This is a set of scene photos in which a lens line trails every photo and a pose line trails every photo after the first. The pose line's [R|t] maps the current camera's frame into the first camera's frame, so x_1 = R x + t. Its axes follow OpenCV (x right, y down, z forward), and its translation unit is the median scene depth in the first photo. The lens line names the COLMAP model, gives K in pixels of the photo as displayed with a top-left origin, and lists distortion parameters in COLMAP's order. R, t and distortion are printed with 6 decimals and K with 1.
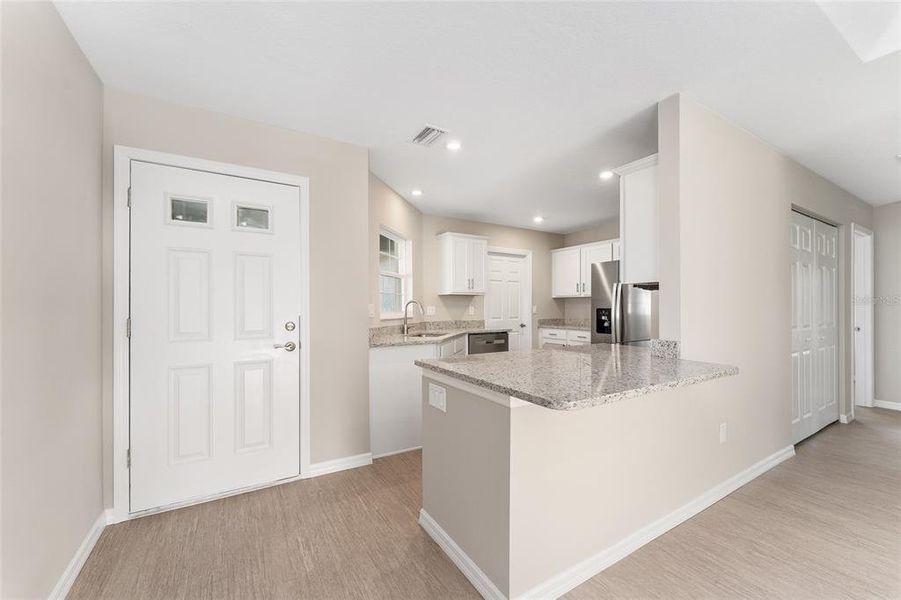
lens RADIAL K [[362.0, 0, 449.9], [0, 362.0, 304.6], [0, 0, 1]] dist [-0.000495, -0.000302]
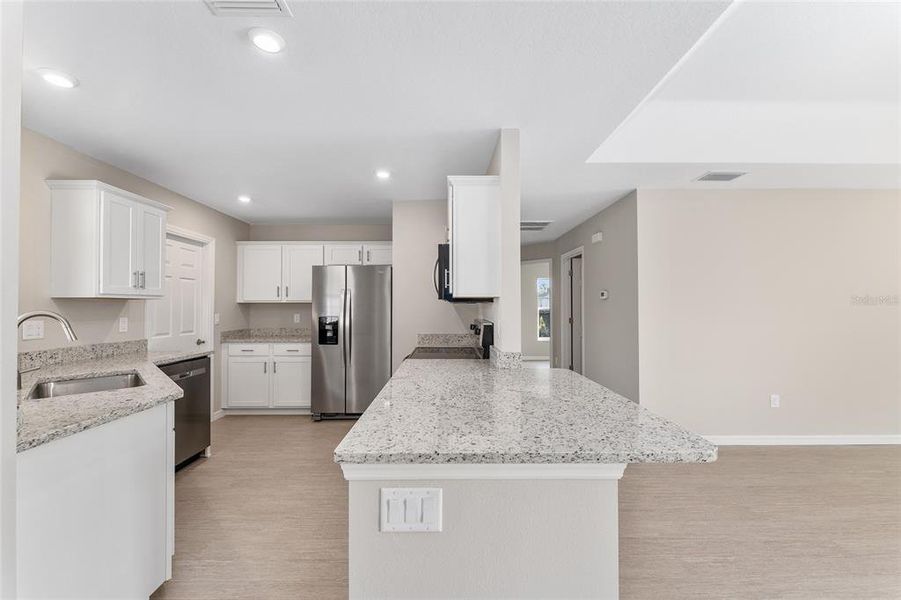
lens RADIAL K [[358.9, 0, 449.6], [0, 358.9, 300.8], [0, 0, 1]] dist [-0.000674, -0.000378]
pose [[0.510920, 0.014241, 0.859510, -0.189030], [-0.003286, 0.999888, -0.014614, -0.017383], [-0.859622, 0.004642, 0.510909, 0.280420]]
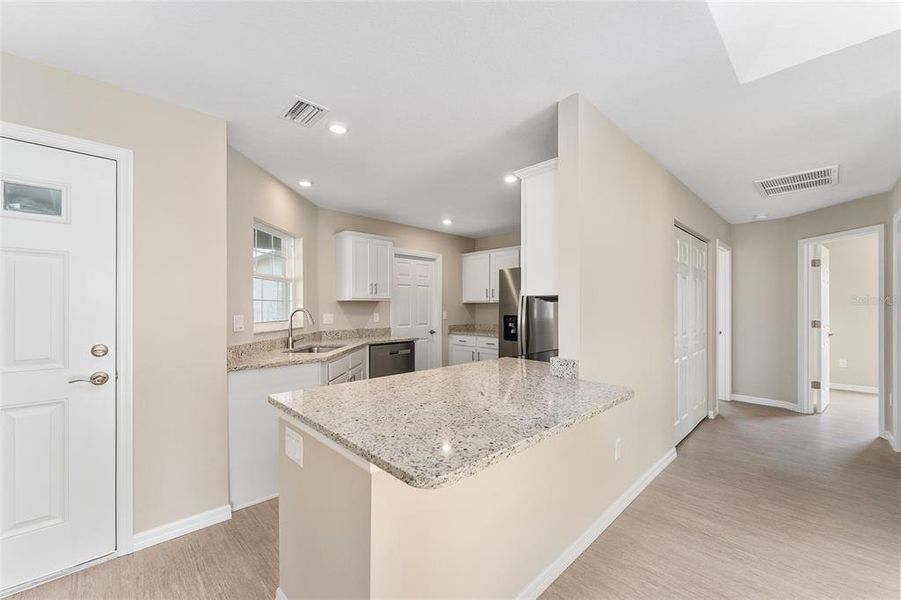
lens RADIAL K [[361.0, 0, 450.7], [0, 361.0, 304.9], [0, 0, 1]] dist [-0.000763, 0.000007]
pose [[0.975836, 0.001215, 0.218499, 0.049855], [-0.001473, 0.999998, 0.001015, -0.018723], [-0.218498, -0.001312, 0.975837, 0.073632]]
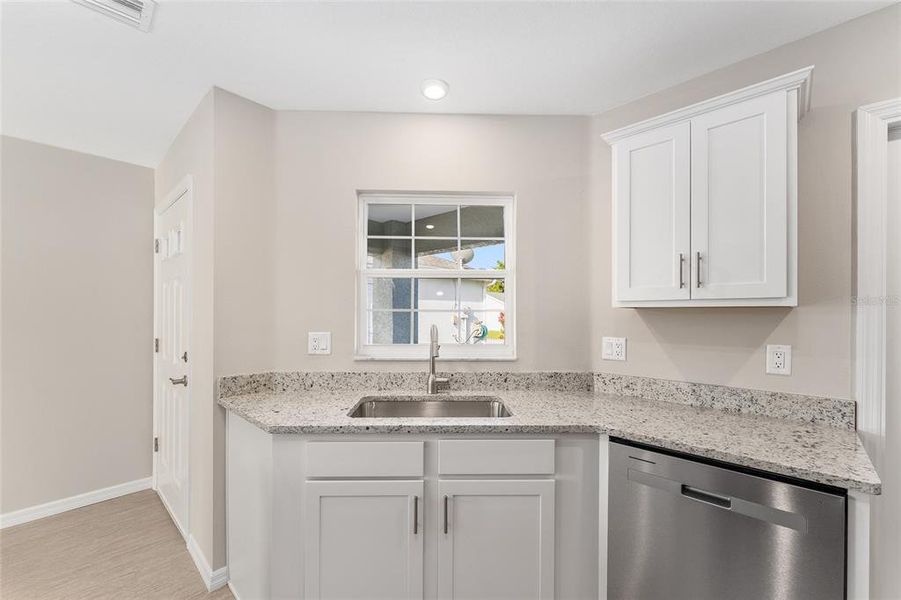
lens RADIAL K [[363.8, 0, 449.3], [0, 363.8, 313.7], [0, 0, 1]] dist [-0.000279, -0.000009]
pose [[0.269744, 0.002717, -0.962928, 0.300522], [0.002054, 0.999992, 0.003396, -0.023811], [0.962930, -0.002894, 0.269736, 0.747440]]
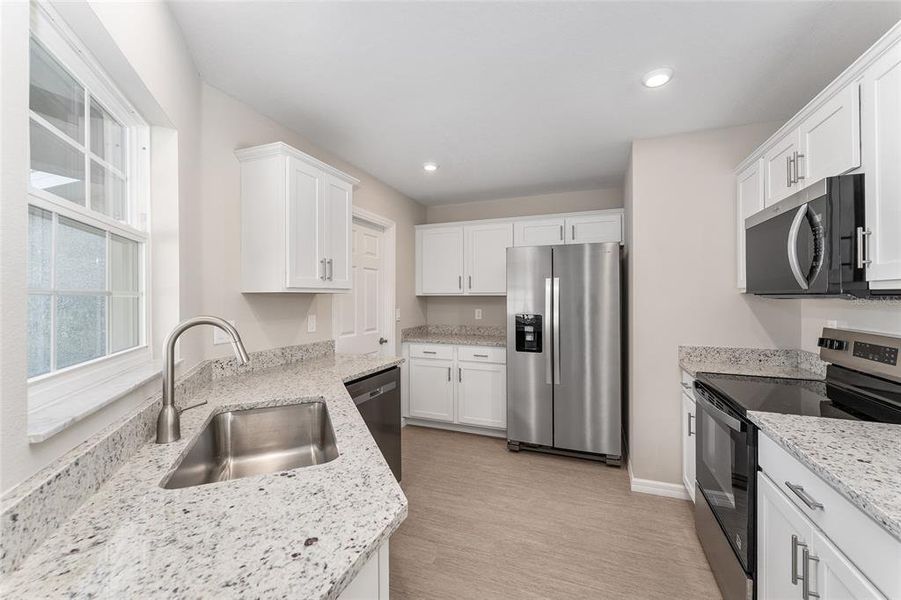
lens RADIAL K [[362.6, 0, 451.4], [0, 362.6, 295.0], [0, 0, 1]] dist [0.000330, -0.000371]
pose [[0.793059, 0.003151, 0.609136, -0.101814], [-0.002705, 0.999995, -0.001651, -0.025060], [-0.609138, -0.000338, 0.793064, 0.546513]]
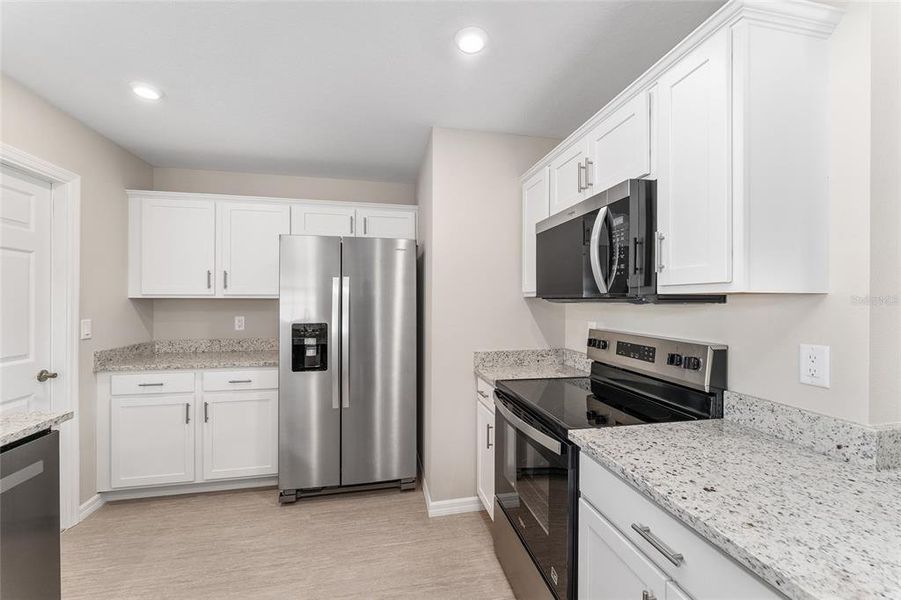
lens RADIAL K [[360.8, 0, 450.2], [0, 360.8, 299.2], [0, 0, 1]] dist [-0.000460, -0.000346]
pose [[0.331411, 0.004811, 0.943474, -0.003130], [-0.007058, 0.999972, -0.002620, -0.024669], [-0.943460, -0.005791, 0.331435, 0.628771]]
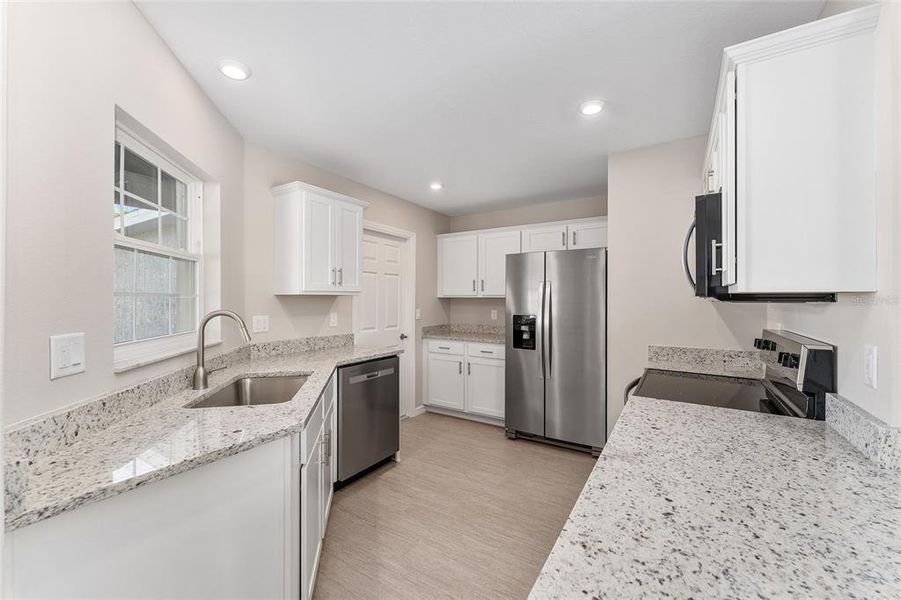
lens RADIAL K [[361.3, 0, 451.2], [0, 361.3, 296.4], [0, 0, 1]] dist [-0.001278, -0.000138]
pose [[0.894107, 0.006409, 0.447808, -0.041101], [-0.005995, 0.999979, -0.002343, -0.025544], [-0.447813, -0.000590, 0.894127, 0.400844]]
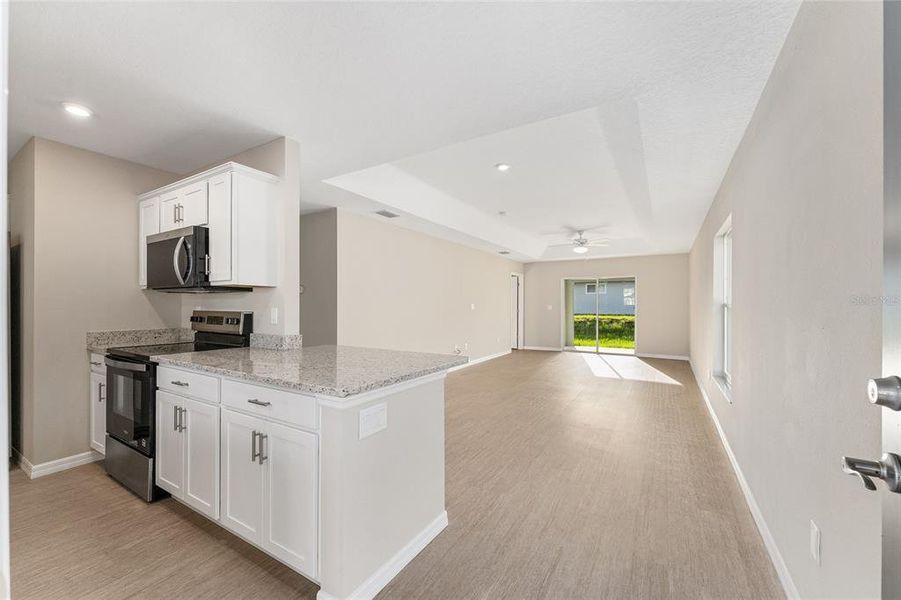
lens RADIAL K [[361.0, 0, 450.7], [0, 361.0, 304.9], [0, 0, 1]] dist [-0.000763, 0.000007]
pose [[-0.466836, 0.000331, 0.884344, -0.344788], [-0.006347, 0.999973, -0.003724, -0.001666], [-0.884321, -0.007352, -0.466821, 0.504314]]
